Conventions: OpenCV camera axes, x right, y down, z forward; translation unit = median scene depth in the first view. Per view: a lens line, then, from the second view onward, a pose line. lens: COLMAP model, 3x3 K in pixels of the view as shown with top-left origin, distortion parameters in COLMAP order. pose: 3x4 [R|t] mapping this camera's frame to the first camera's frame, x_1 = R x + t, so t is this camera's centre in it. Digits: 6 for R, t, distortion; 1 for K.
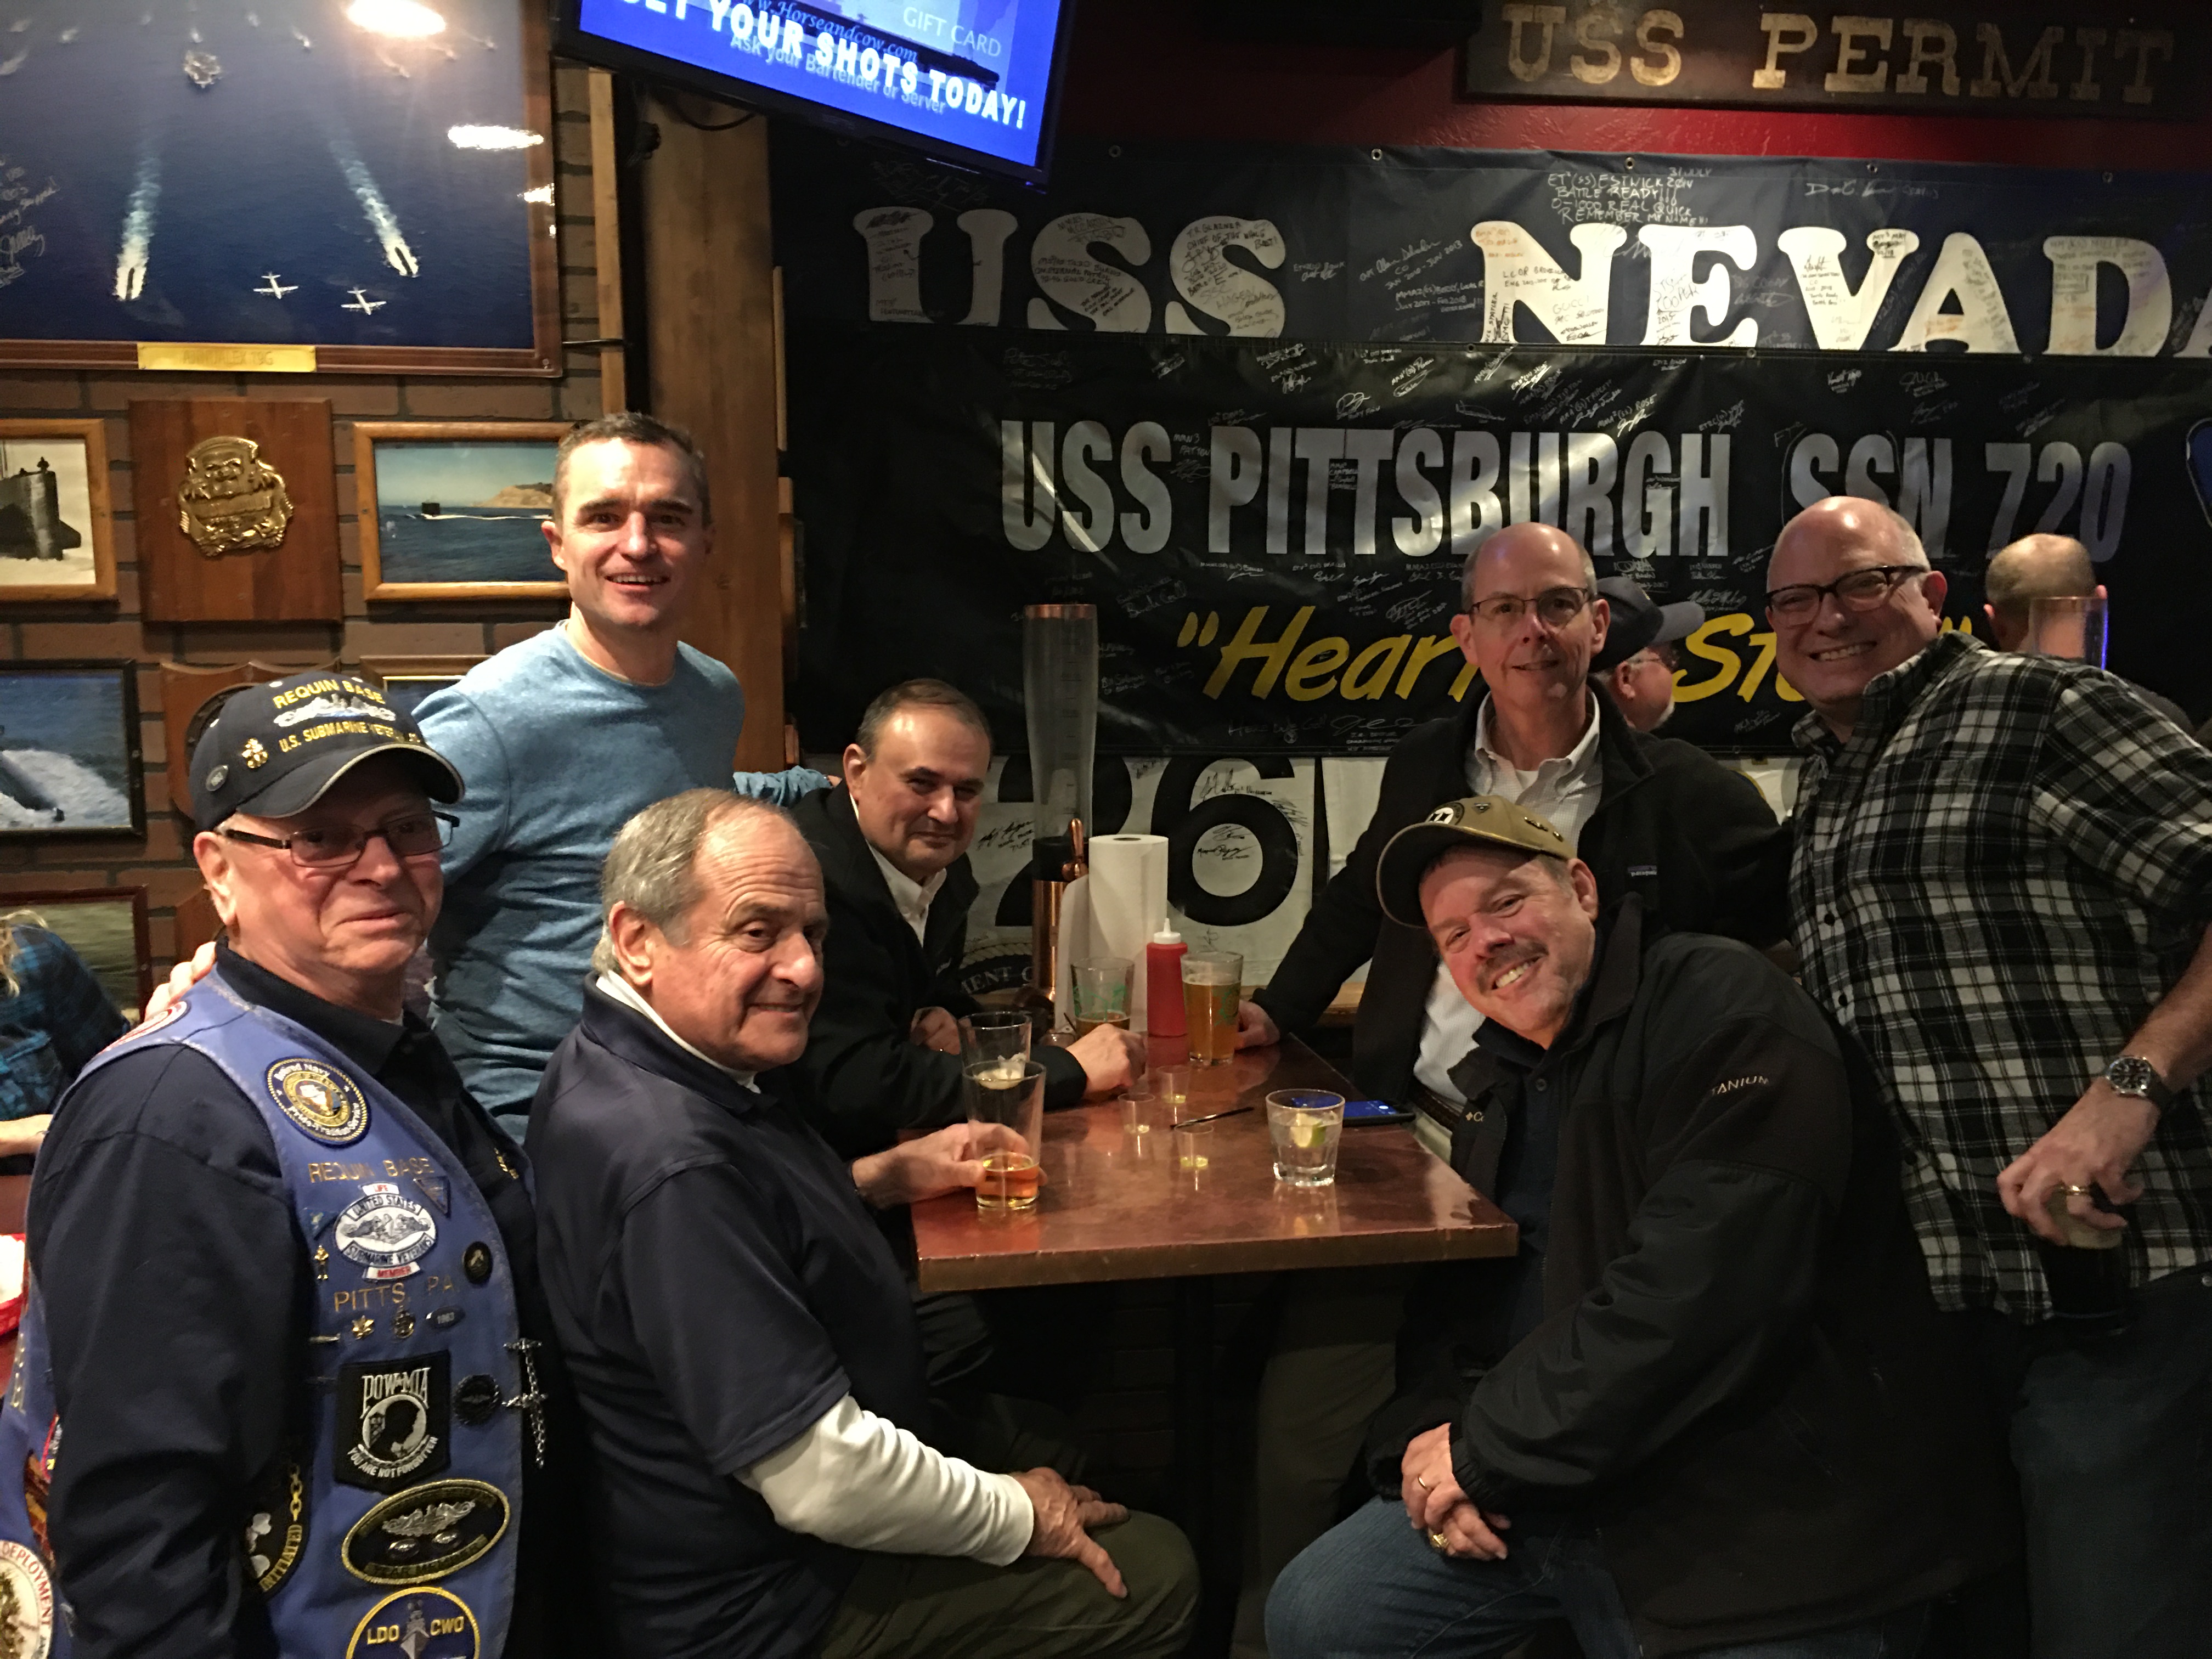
lens RADIAL K [[1850.6, 0, 1114.6], [0, 1850.6, 780.4], [0, 0, 1]] dist [0.058068, -0.082374]
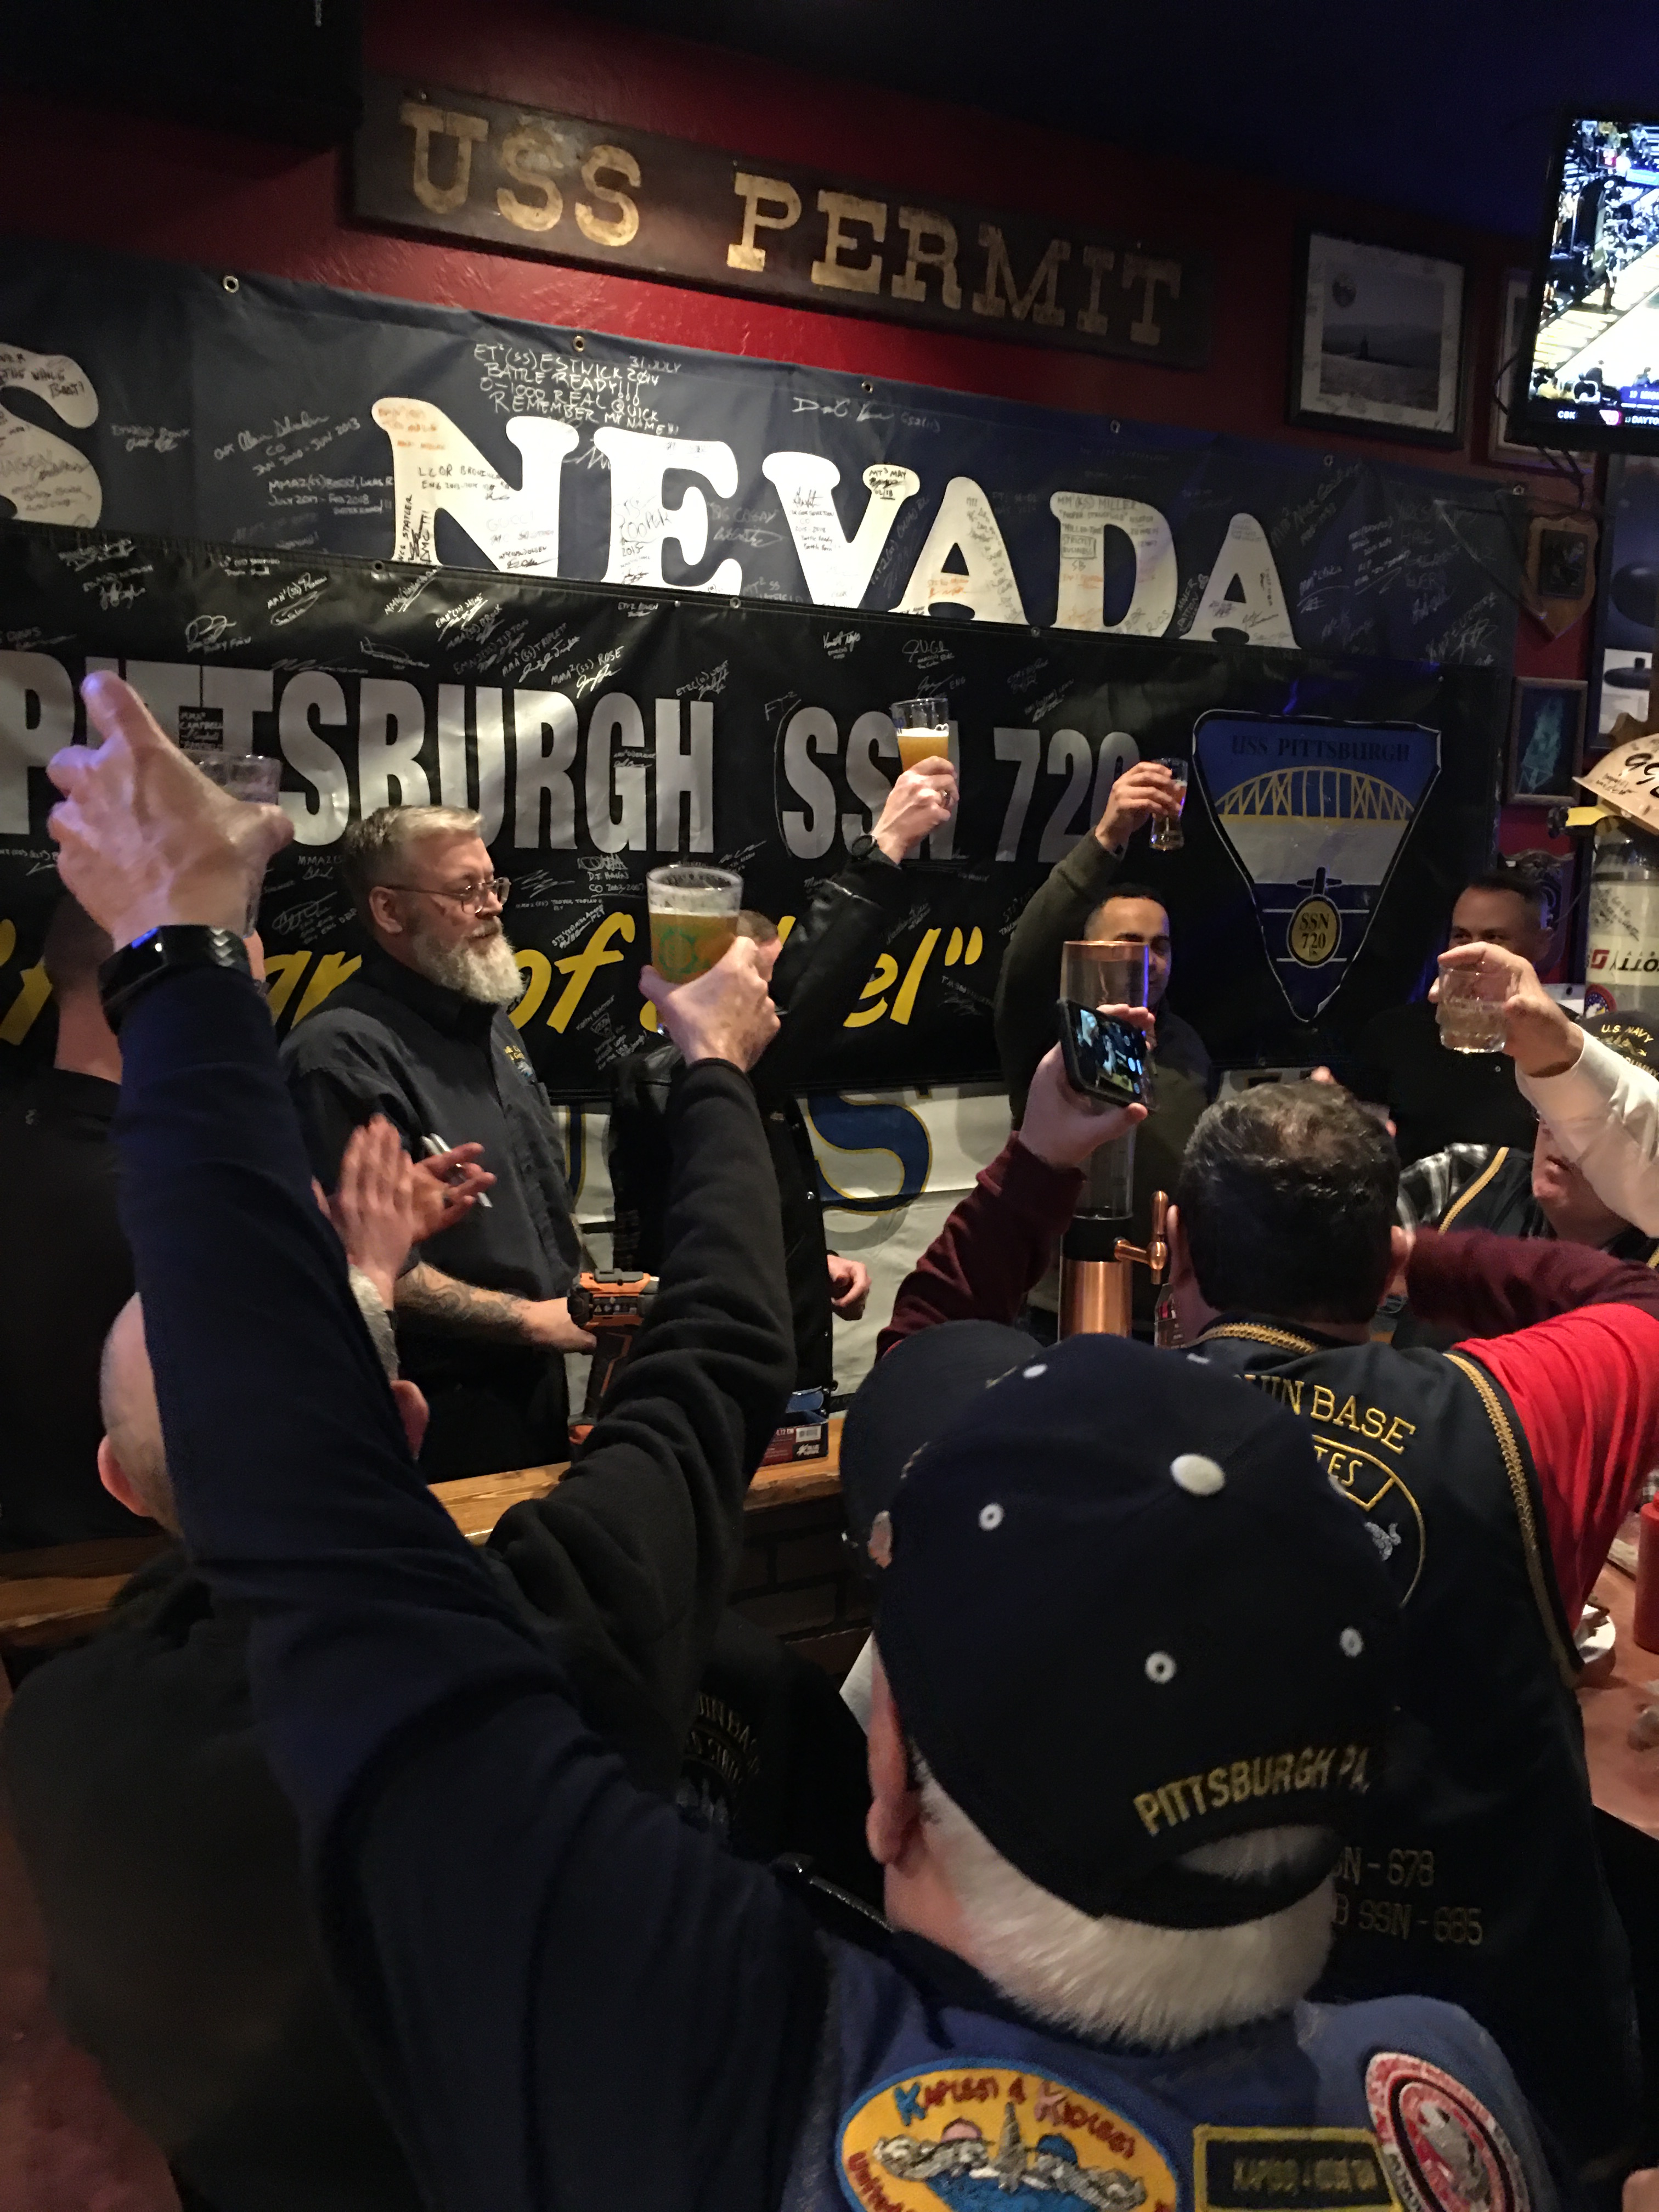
lens RADIAL K [[1850.6, 0, 836.3], [0, 1850.6, 1088.9], [0, 0, 1]] dist [0.058068, -0.082374]
pose [[0.932351, -0.029037, 0.360385, 0.086877], [0.020712, 0.999422, 0.026943, -0.039309], [-0.360960, -0.017656, 0.932414, 0.231477]]
